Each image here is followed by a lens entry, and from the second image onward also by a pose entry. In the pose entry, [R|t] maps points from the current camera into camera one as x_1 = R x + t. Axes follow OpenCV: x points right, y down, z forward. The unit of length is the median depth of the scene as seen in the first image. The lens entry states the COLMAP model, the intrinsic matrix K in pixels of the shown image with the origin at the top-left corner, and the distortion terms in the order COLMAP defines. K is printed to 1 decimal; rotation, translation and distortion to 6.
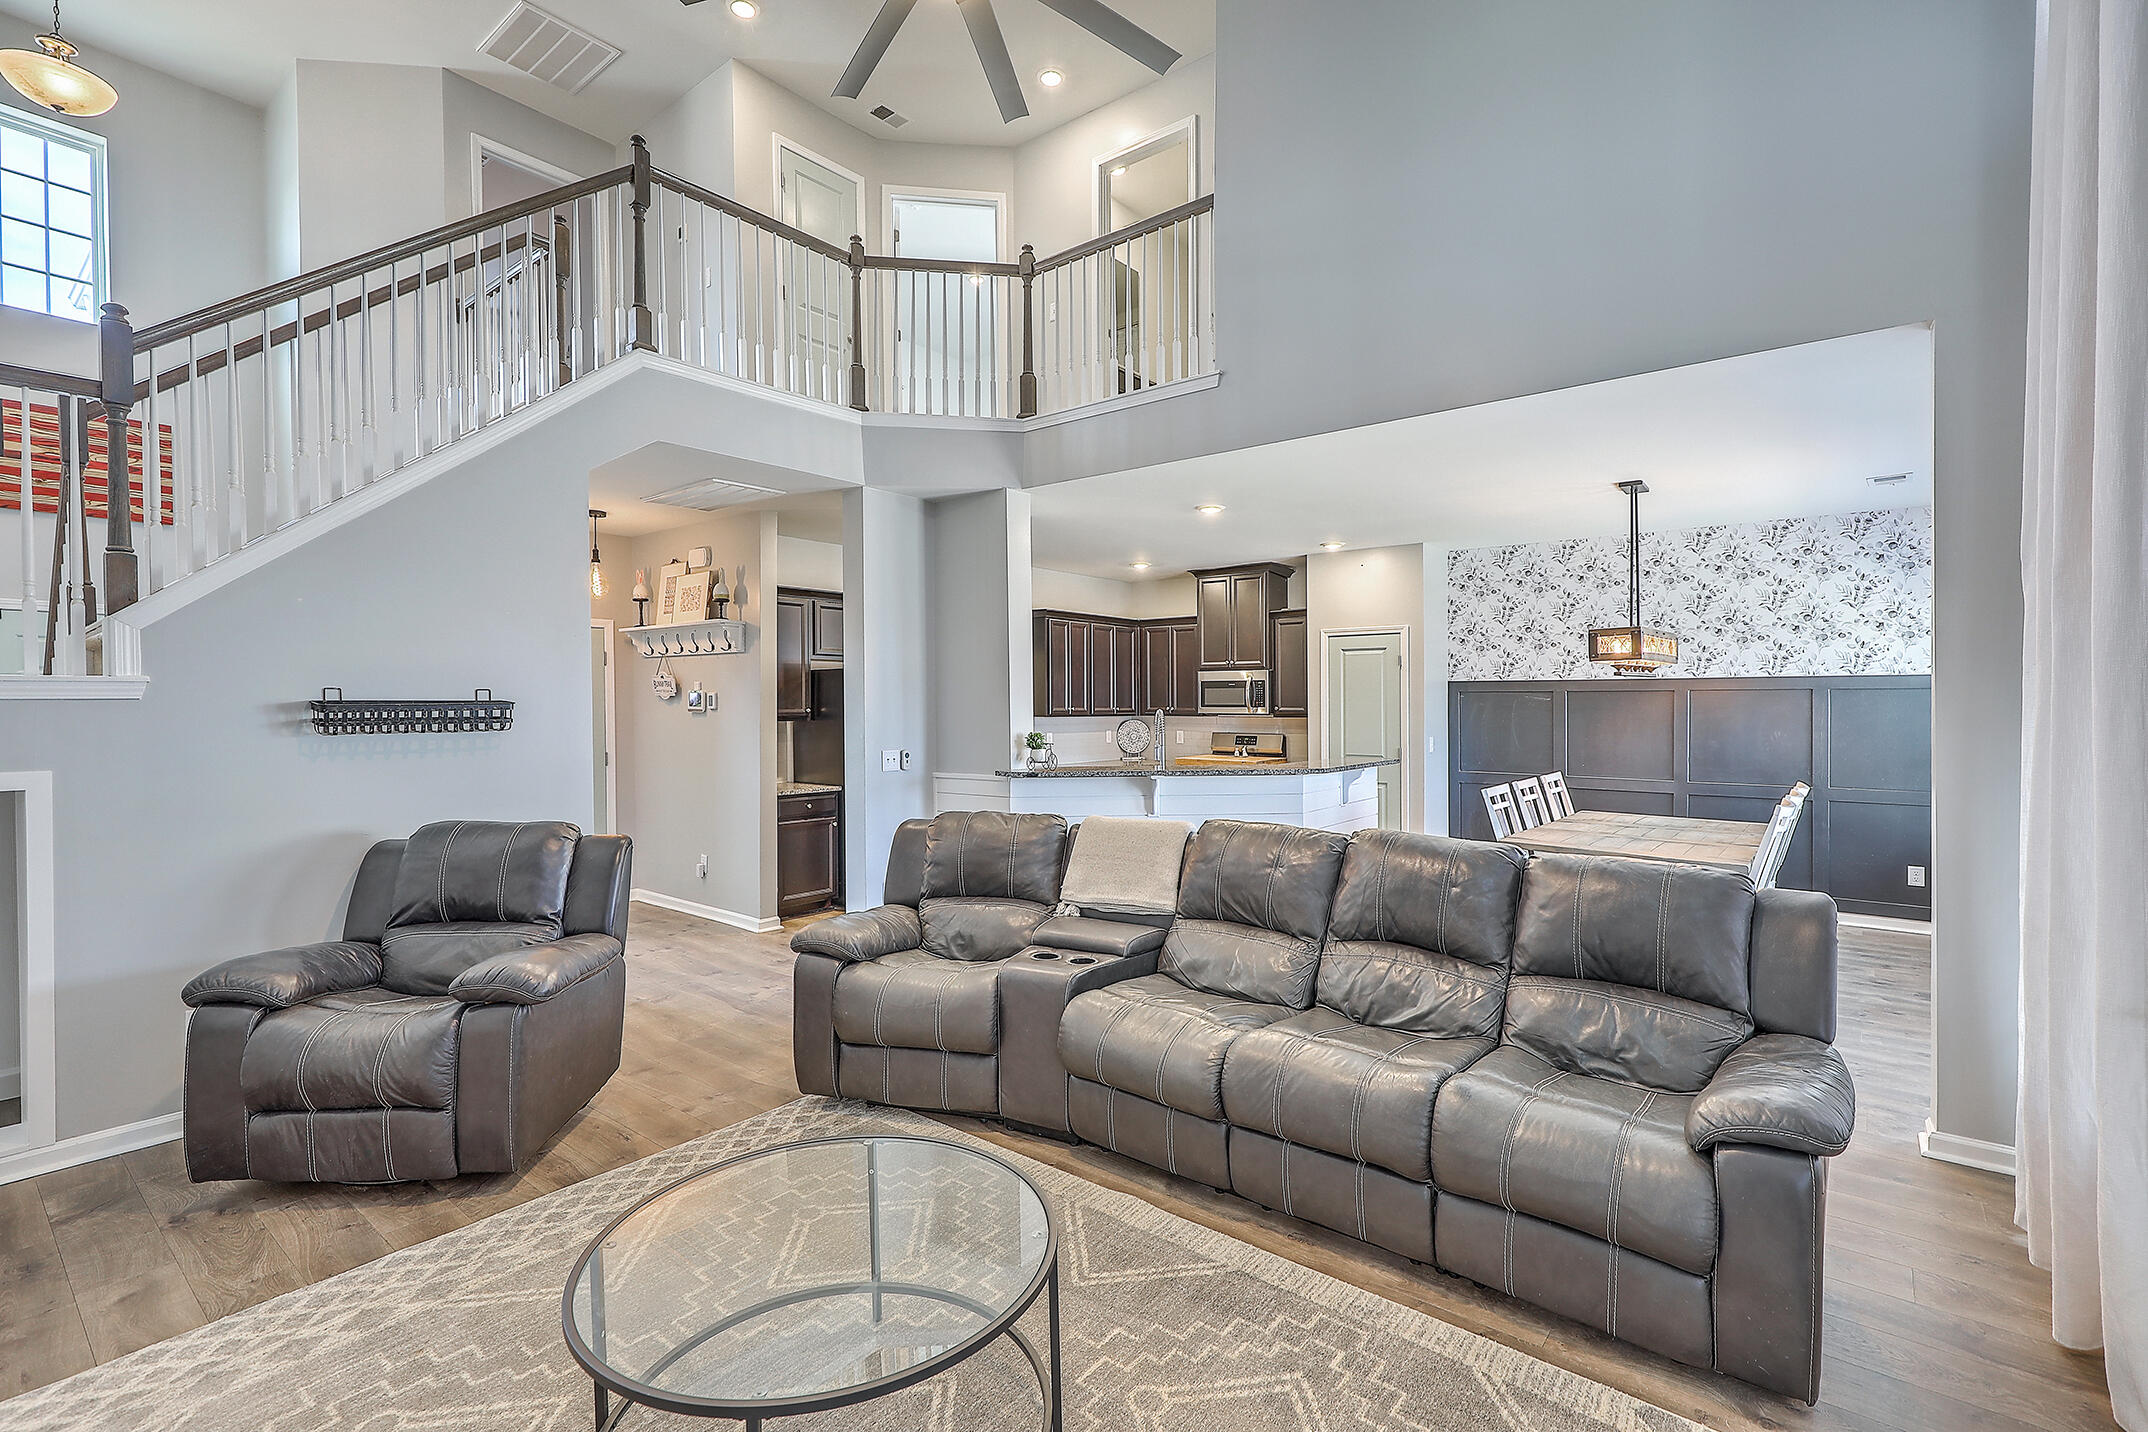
lens RADIAL K [[969.7, 0, 1091.1], [0, 969.7, 708.2], [0, 0, 1]] dist [0.009014, -0.002034]
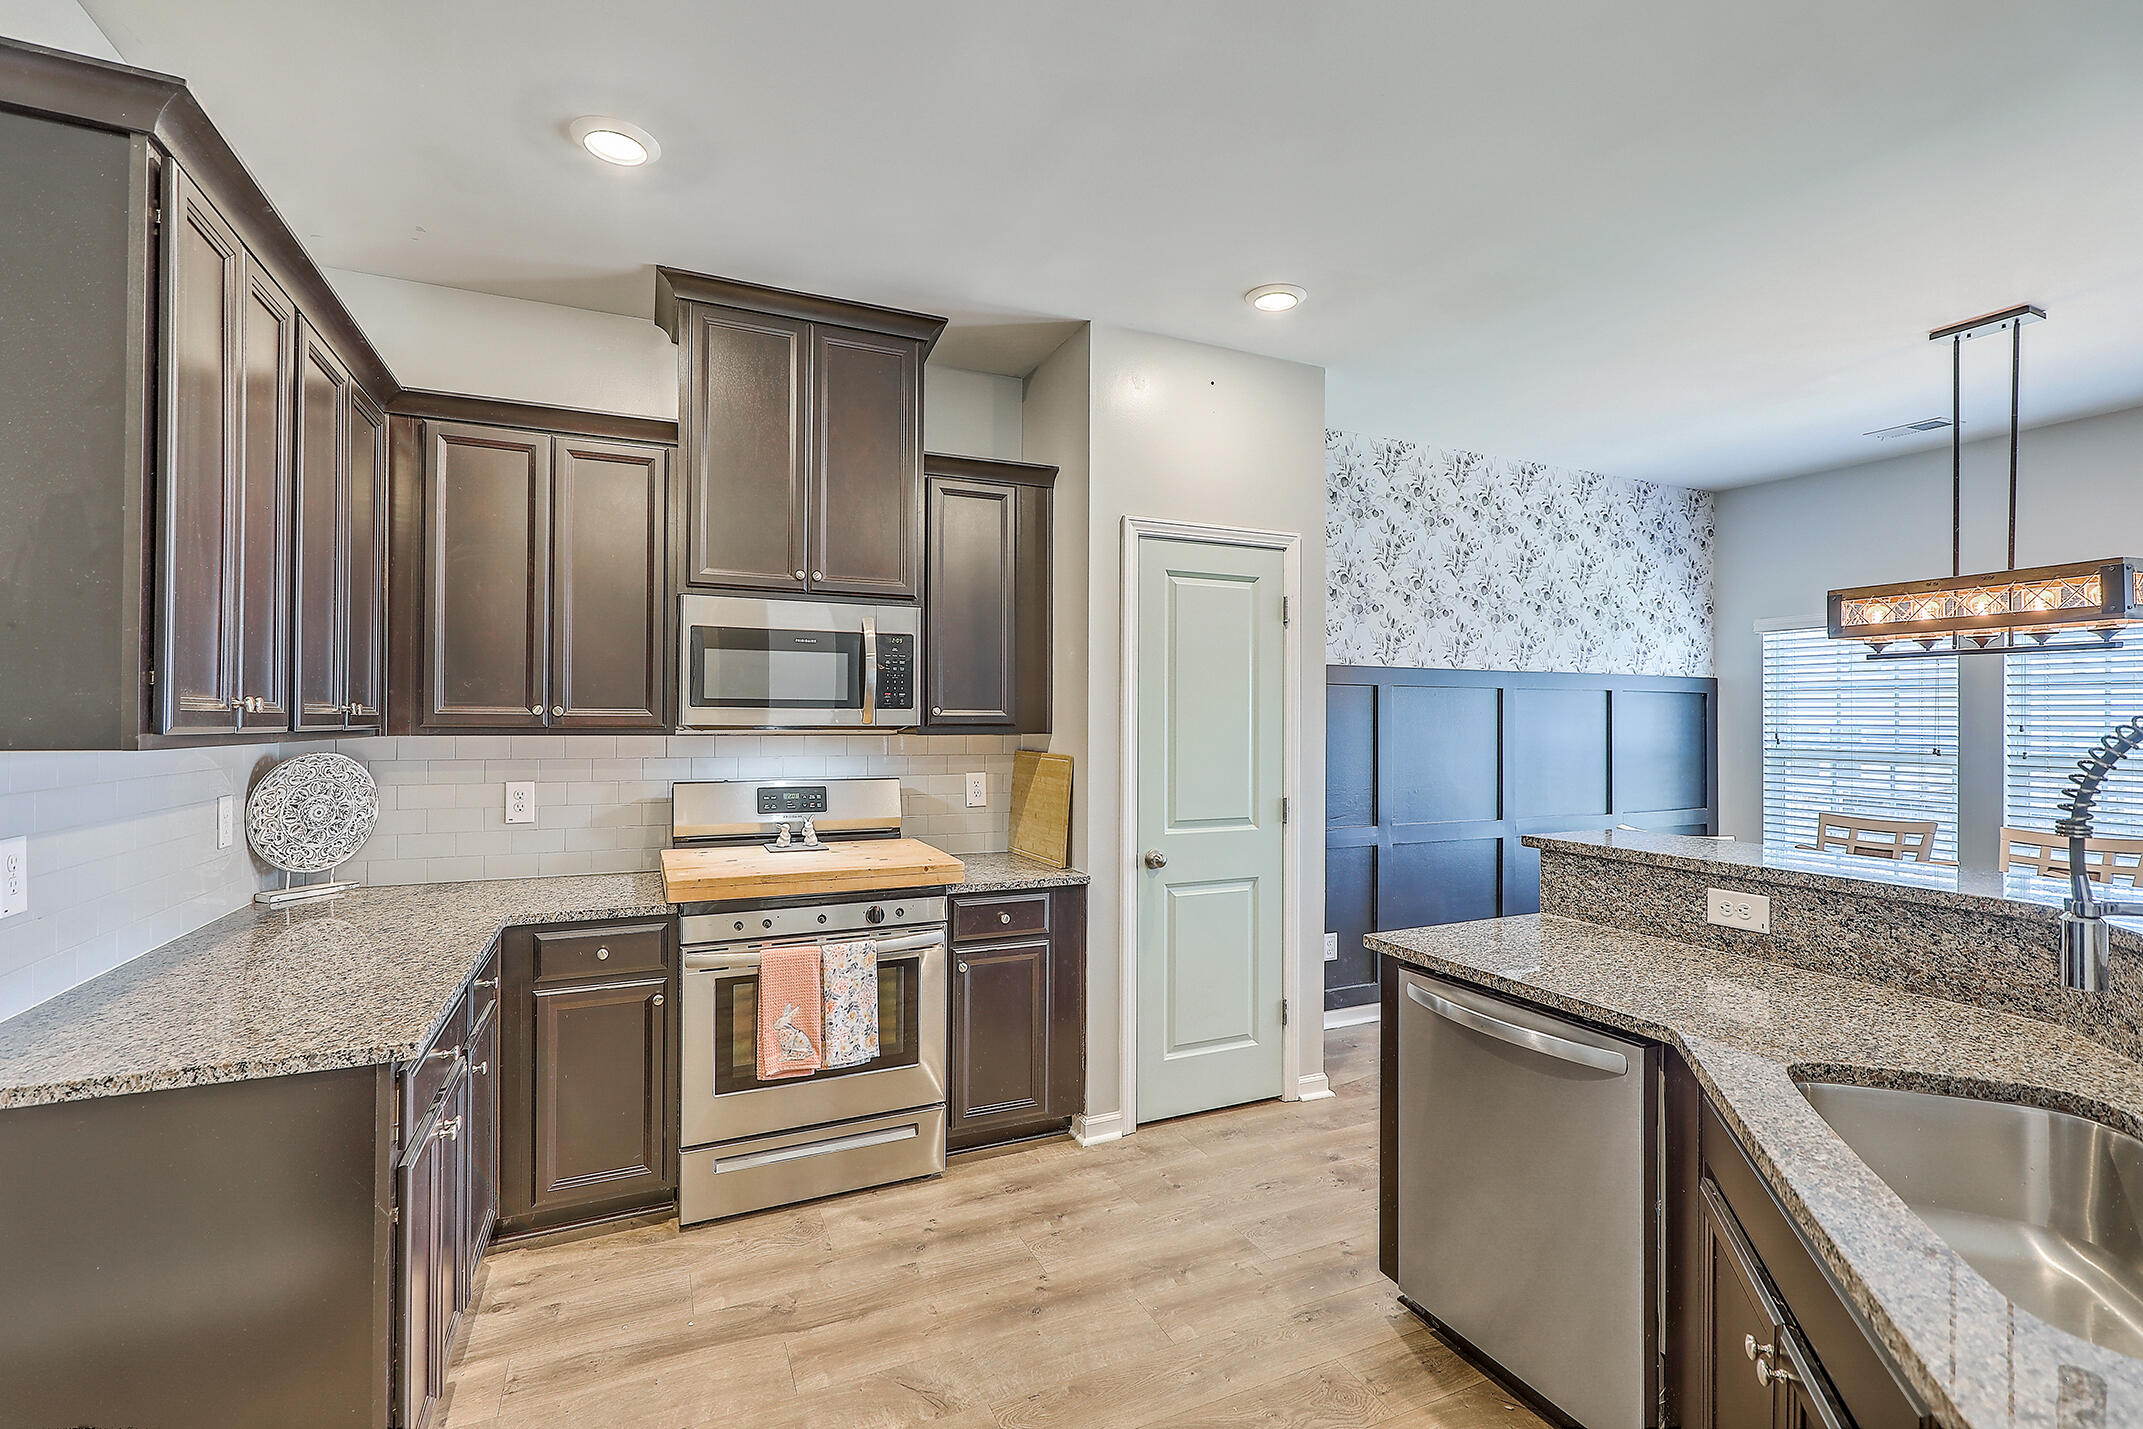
lens RADIAL K [[967.5, 0, 1082.3], [0, 967.5, 715.2], [0, 0, 1]] dist [0.009014, -0.002034]
pose [[0.443458, 0.009096, 0.896249, -0.137029], [0.003128, 0.999927, -0.011695, 0.006946], [-0.896290, 0.007990, 0.443397, 0.884131]]
